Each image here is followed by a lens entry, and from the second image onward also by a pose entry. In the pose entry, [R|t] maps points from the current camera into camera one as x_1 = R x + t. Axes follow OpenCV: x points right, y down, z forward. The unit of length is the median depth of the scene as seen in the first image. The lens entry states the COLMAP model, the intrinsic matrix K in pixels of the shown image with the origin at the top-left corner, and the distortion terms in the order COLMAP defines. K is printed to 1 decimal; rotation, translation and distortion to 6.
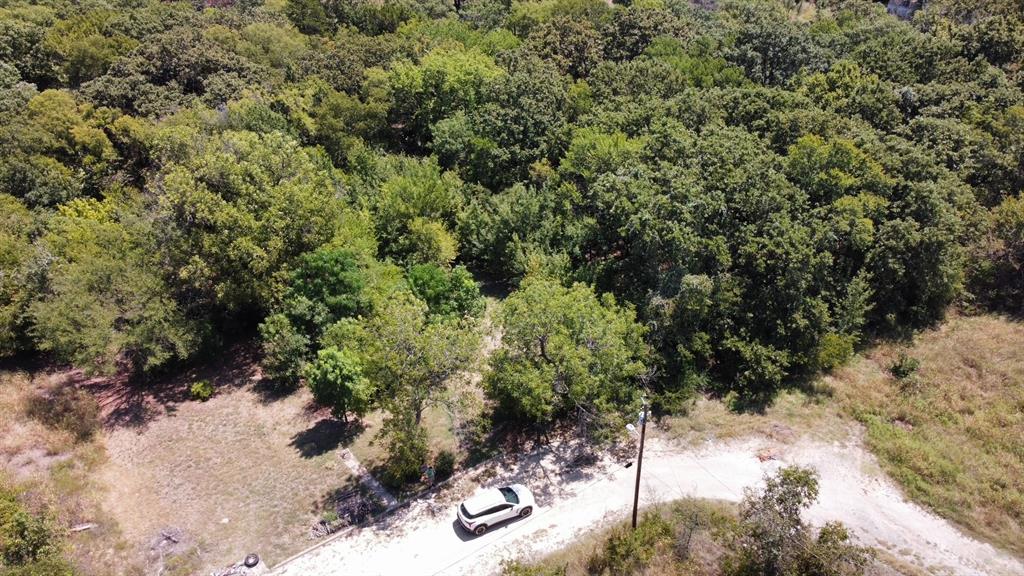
lens RADIAL K [[775.0, 0, 512.5], [0, 775.0, 286.5], [0, 0, 1]] dist [0.001479, -0.008132]
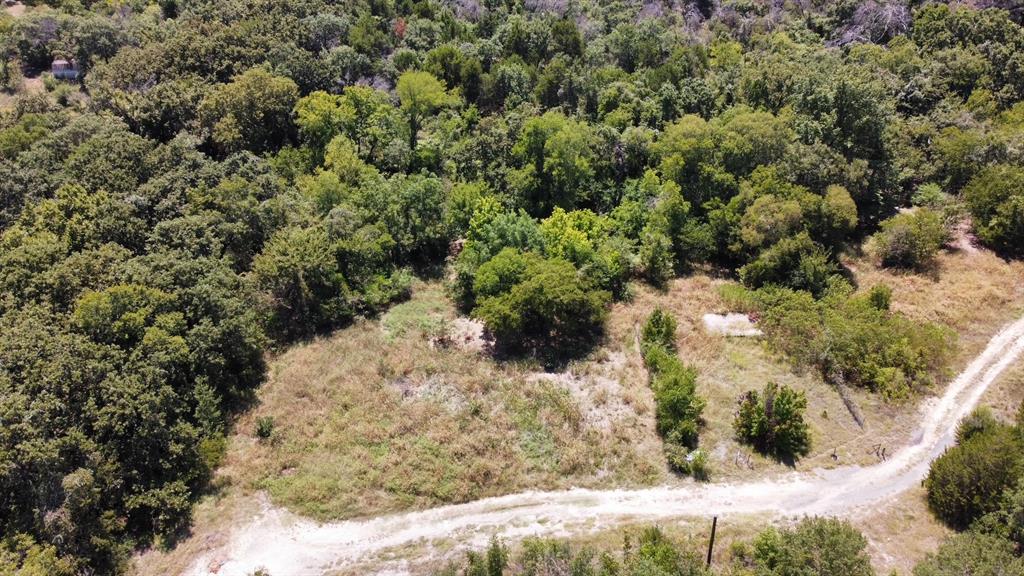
lens RADIAL K [[775.0, 0, 511.5], [0, 775.0, 290.1], [0, 0, 1]] dist [0.001479, -0.008132]
pose [[0.556444, -0.455906, 0.694636, -0.049671], [0.436457, 0.871770, 0.222536, -0.194670], [-0.707019, 0.179351, 0.684075, -0.195244]]
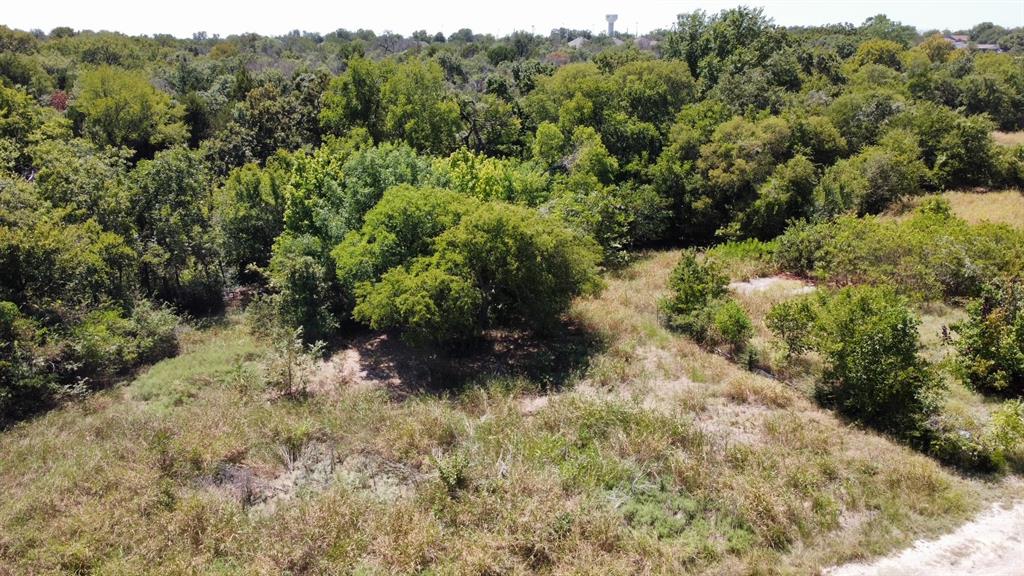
lens RADIAL K [[775.0, 0, 512.3], [0, 775.0, 290.6], [0, 0, 1]] dist [0.001479, -0.008132]
pose [[0.147750, -0.289744, 0.945631, 0.277413], [0.511488, 0.840720, 0.177681, 0.060167], [-0.846493, 0.457427, 0.272417, 0.527457]]
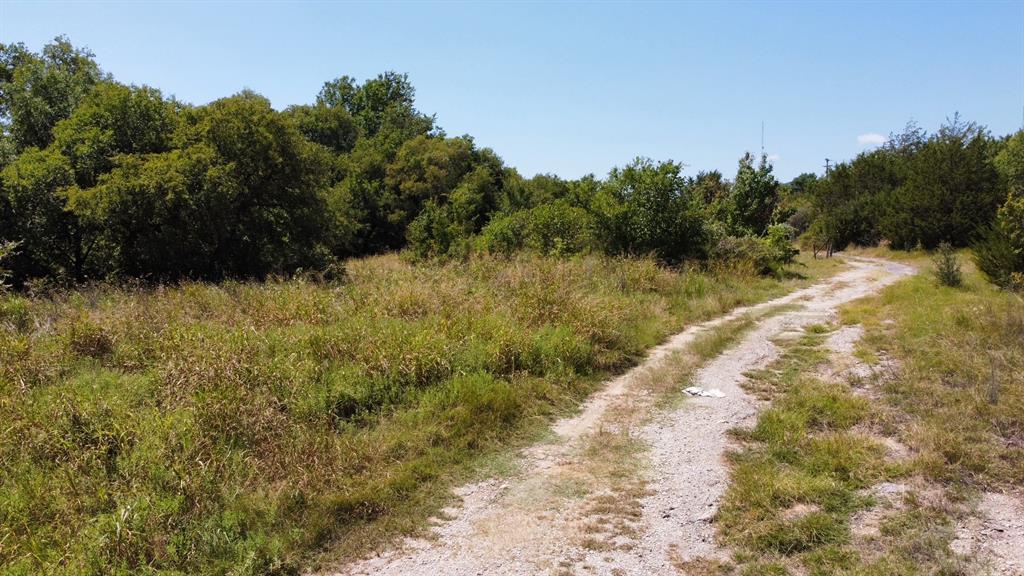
lens RADIAL K [[775.0, 0, 510.8], [0, 775.0, 288.4], [0, 0, 1]] dist [0.001479, -0.008132]
pose [[-0.371098, -0.050776, 0.927204, 0.315611], [0.490589, 0.837058, 0.242189, 0.181973], [-0.788422, 0.544752, -0.285721, 0.769552]]
